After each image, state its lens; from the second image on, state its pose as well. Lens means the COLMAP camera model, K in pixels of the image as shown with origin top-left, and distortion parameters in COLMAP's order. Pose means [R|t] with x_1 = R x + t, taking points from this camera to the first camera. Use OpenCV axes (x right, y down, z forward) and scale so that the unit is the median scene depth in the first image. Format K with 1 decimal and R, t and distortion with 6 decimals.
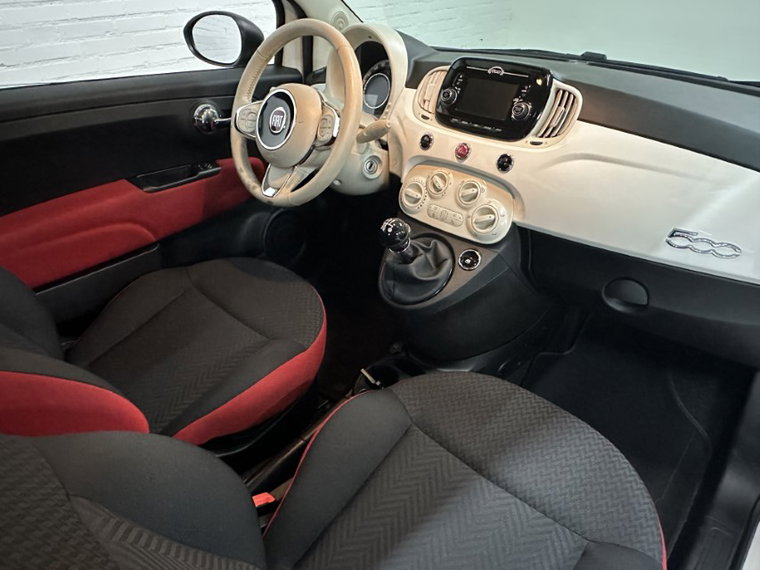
lens RADIAL K [[509.8, 0, 376.7], [0, 509.8, 290.1], [0, 0, 1]] dist [-0.010566, 0.004411]
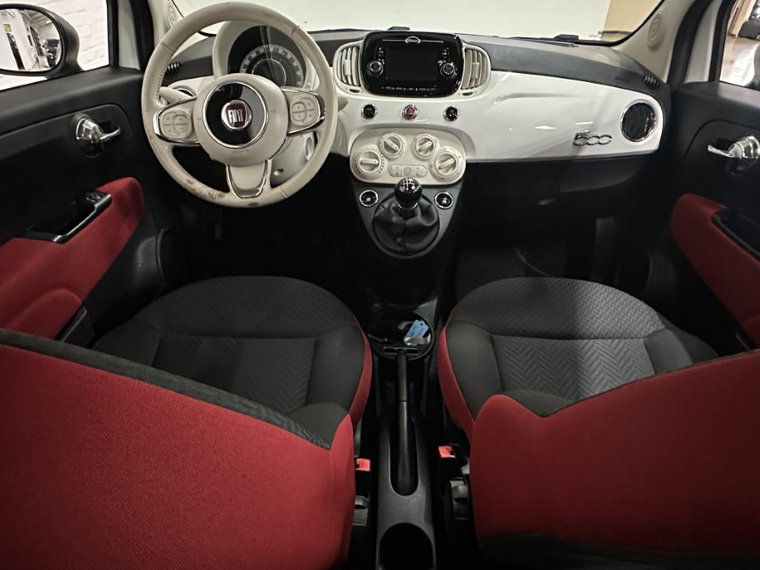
lens RADIAL K [[478.5, 0, 377.6], [0, 478.5, 286.4], [0, 0, 1]] dist [-0.014454, 0.001370]
pose [[0.749963, -0.362151, 0.553536, -0.620971], [0.347647, 0.927718, 0.135947, -0.078994], [-0.562758, 0.090480, 0.821655, 0.187079]]
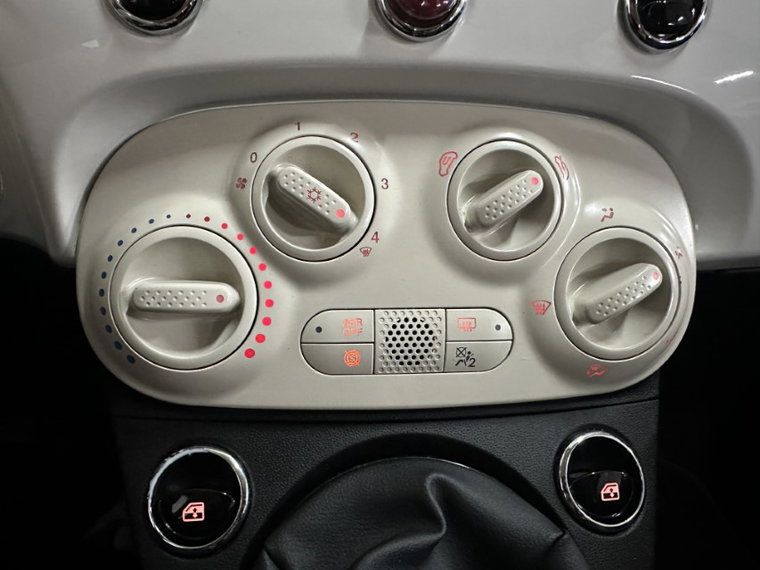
lens RADIAL K [[509.8, 0, 365.3], [0, 509.8, 309.7], [0, 0, 1]] dist [-0.010566, 0.004411]
pose [[0.677105, -0.395529, 0.620552, -0.000433], [0.369776, 0.911952, 0.177787, -0.206745], [-0.636234, 0.109085, 0.763745, 0.879327]]
